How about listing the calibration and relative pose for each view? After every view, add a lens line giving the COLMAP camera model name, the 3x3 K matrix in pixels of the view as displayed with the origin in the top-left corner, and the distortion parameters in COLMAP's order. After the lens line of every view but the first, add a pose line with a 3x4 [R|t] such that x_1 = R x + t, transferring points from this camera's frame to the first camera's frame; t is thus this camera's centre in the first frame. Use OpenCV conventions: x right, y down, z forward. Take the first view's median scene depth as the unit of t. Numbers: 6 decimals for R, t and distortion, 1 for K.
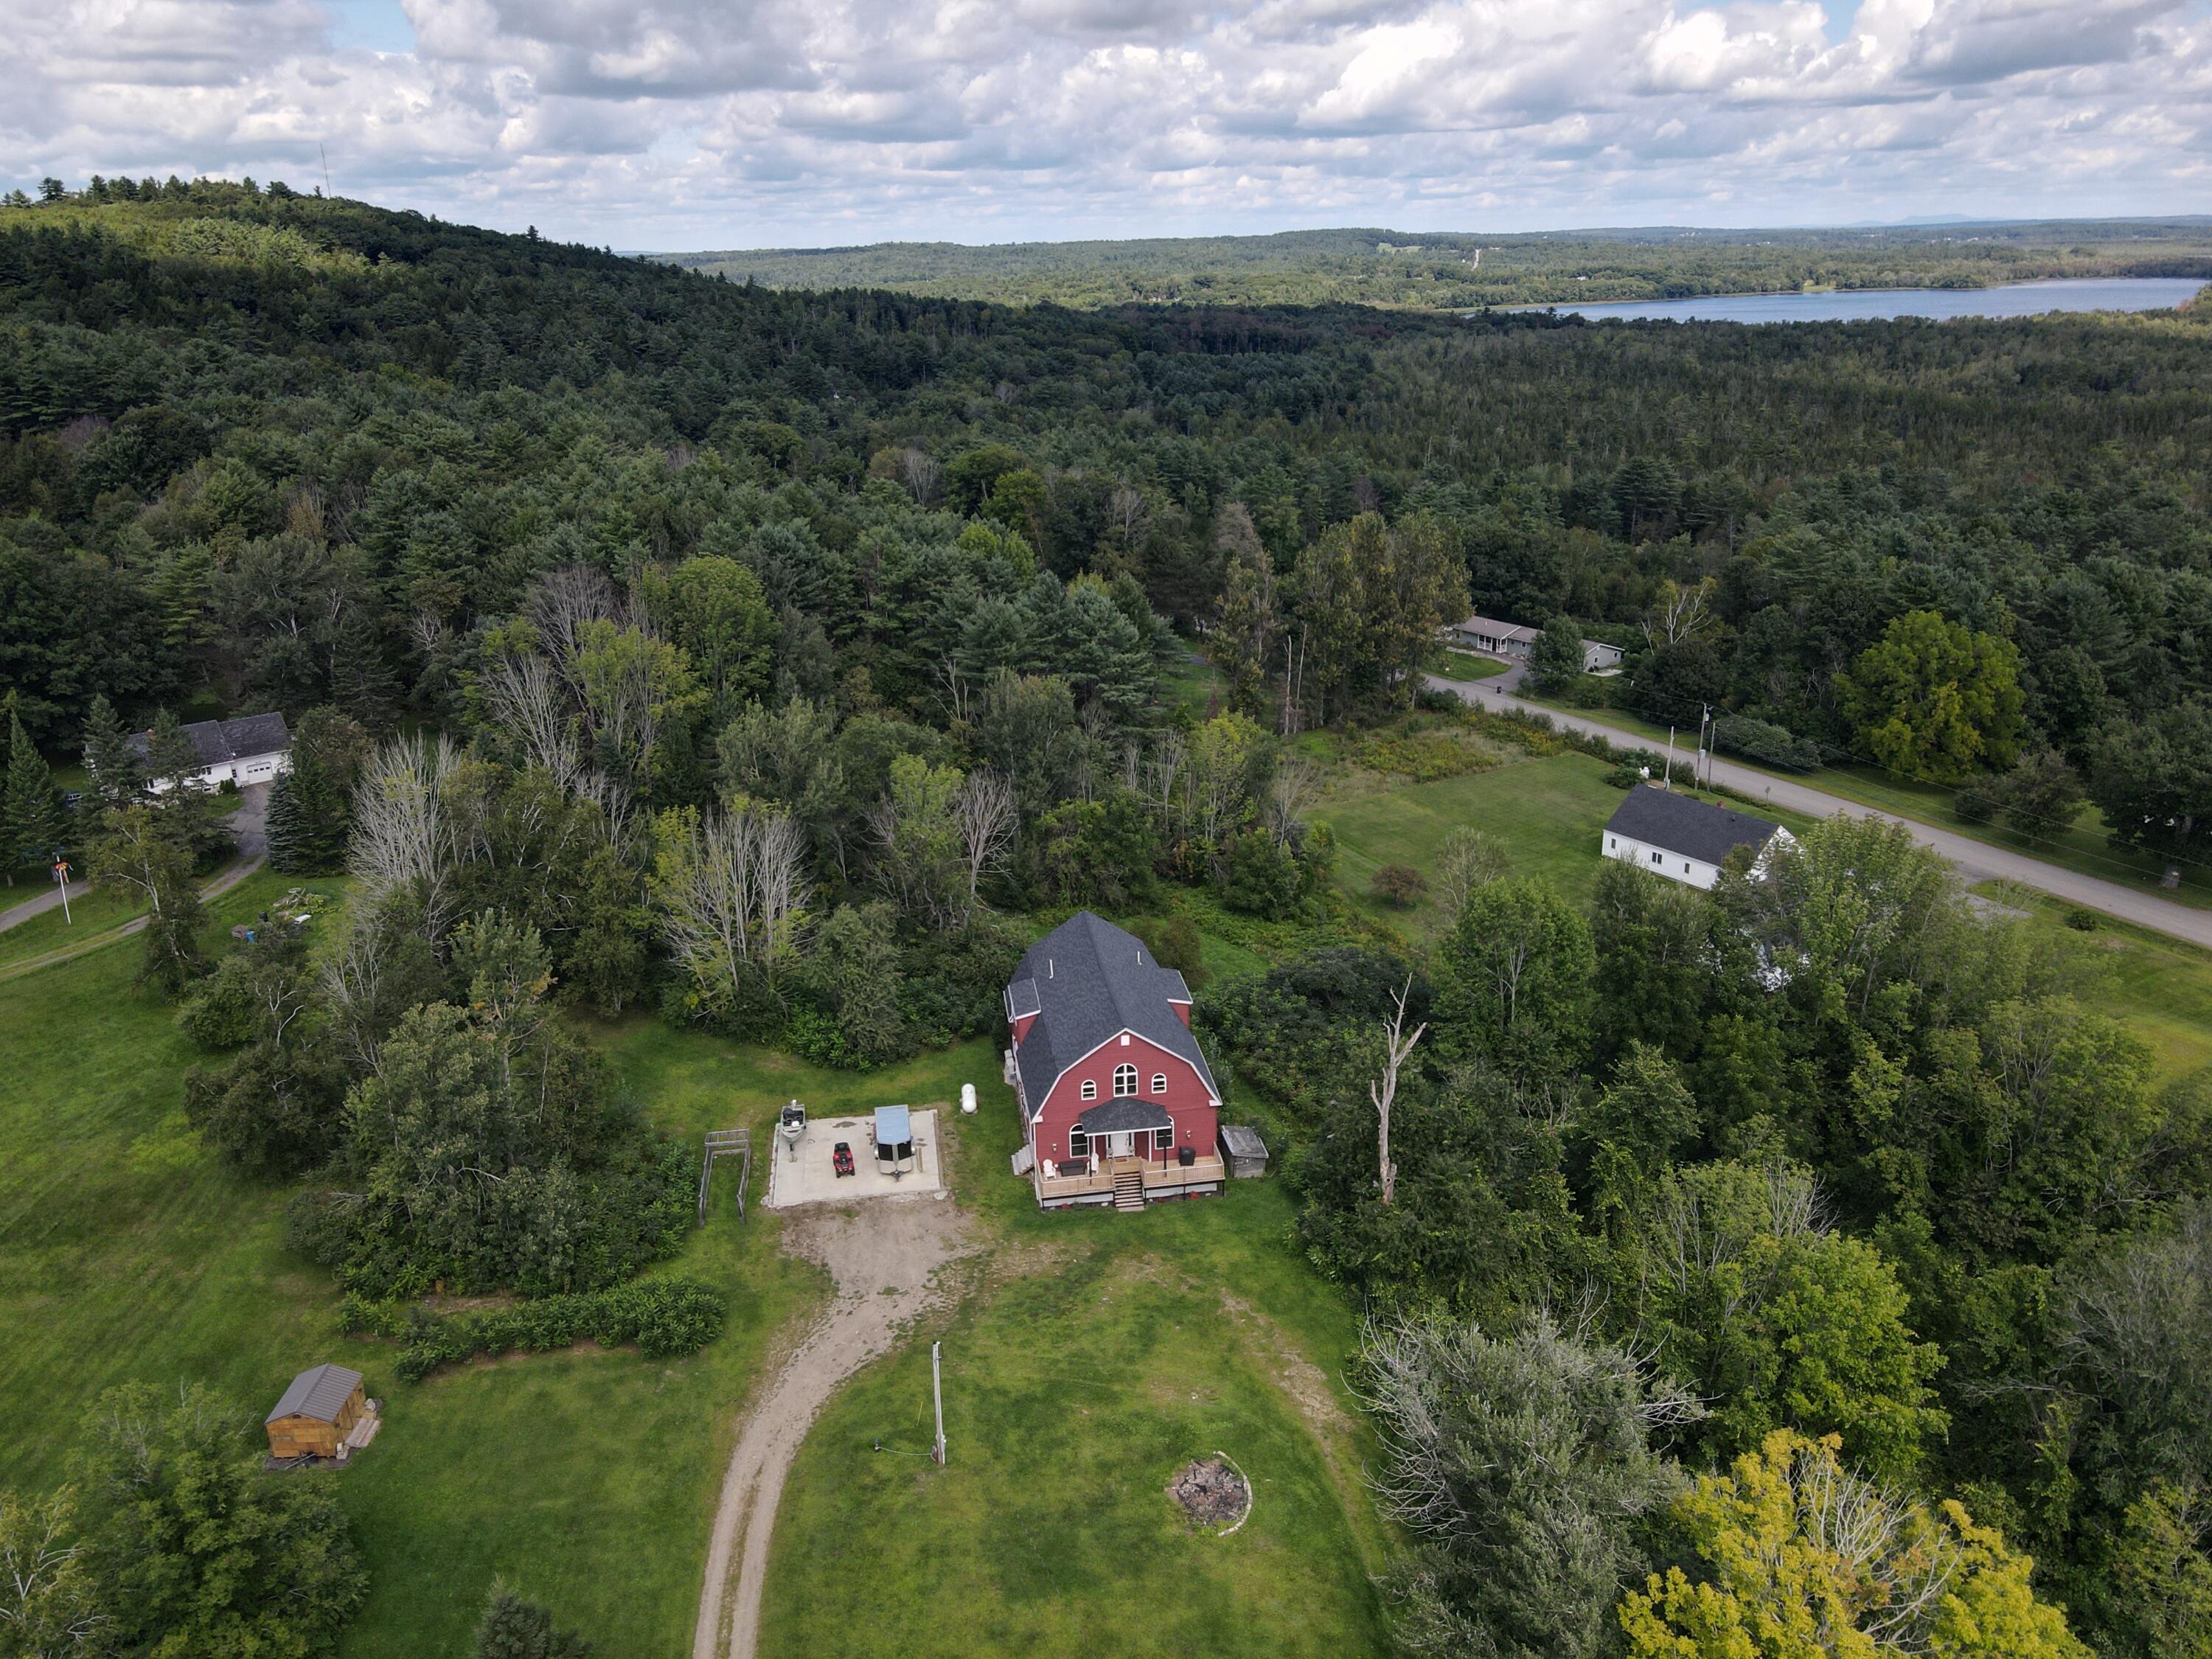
lens RADIAL K [[1664.1, 0, 1116.1], [0, 1664.1, 791.2], [0, 0, 1]] dist [-0.000855, 0.003687]
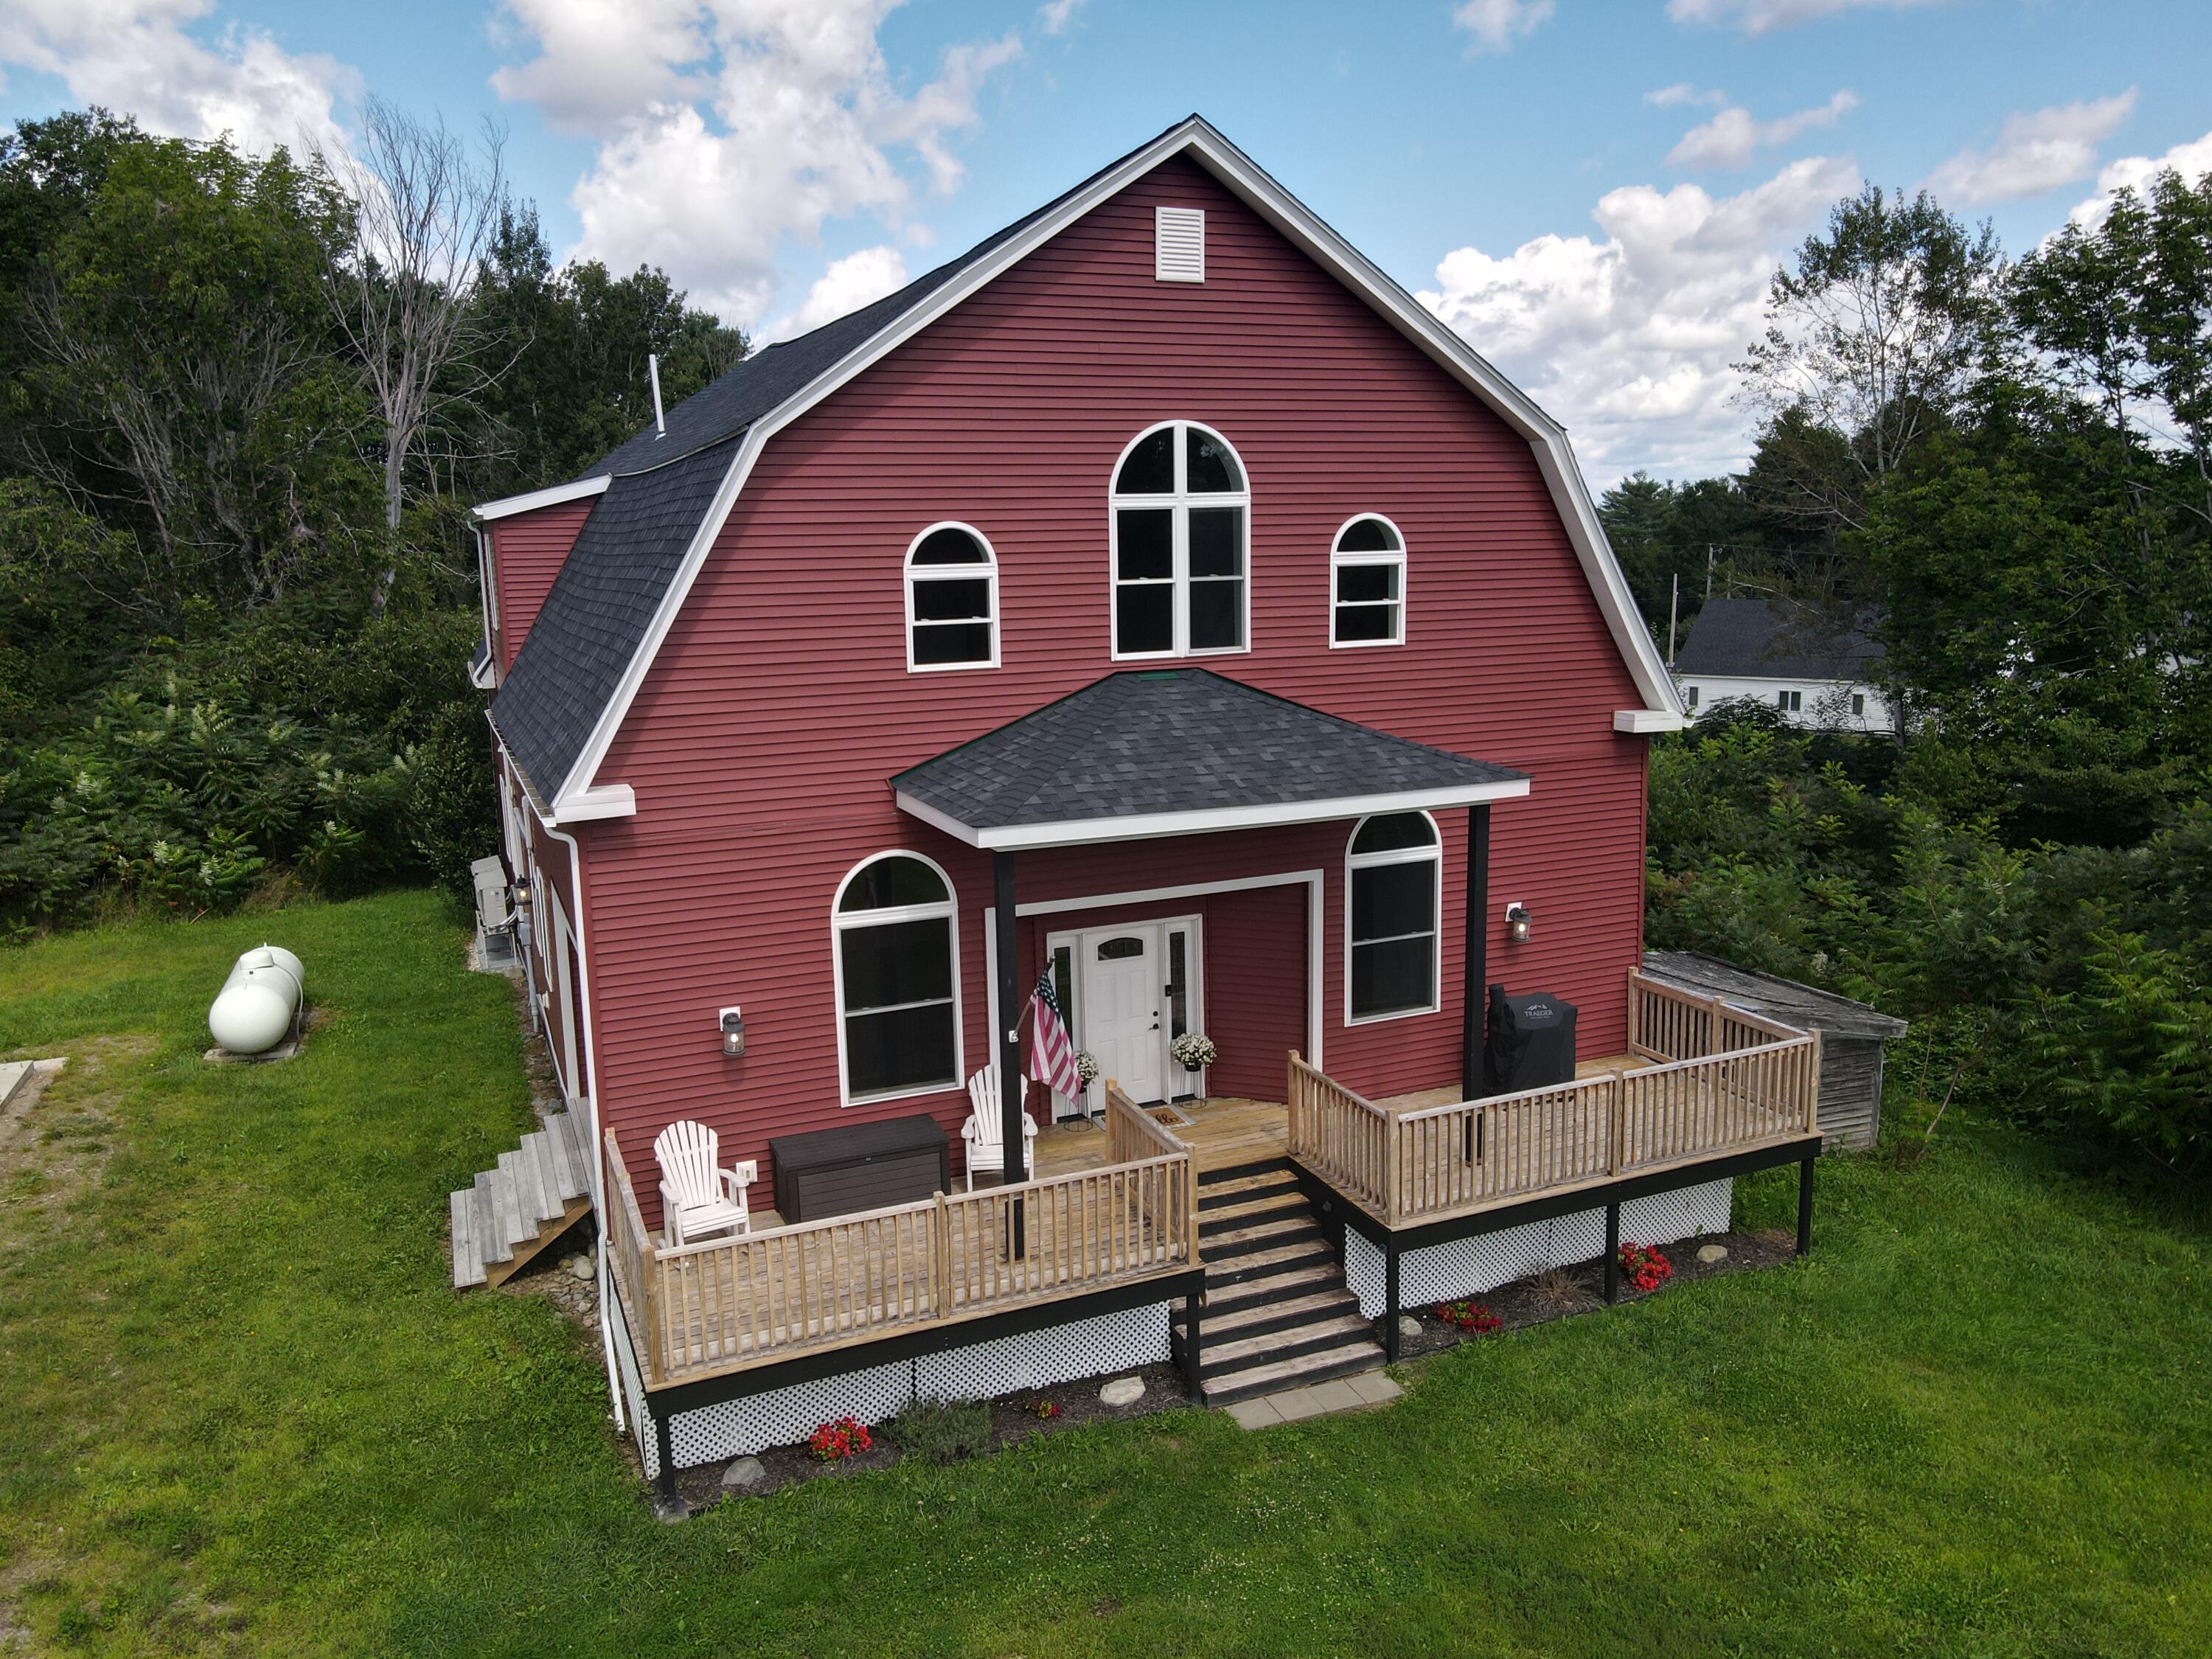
lens RADIAL K [[1633.4, 0, 1110.7], [0, 1633.4, 815.6], [0, 0, 1]] dist [-0.001597, 0.023890]
pose [[0.969871, -0.046566, 0.239127, -0.038183], [0.083683, 0.985516, -0.147494, 0.220671], [-0.228796, 0.163061, 0.959721, 0.860714]]
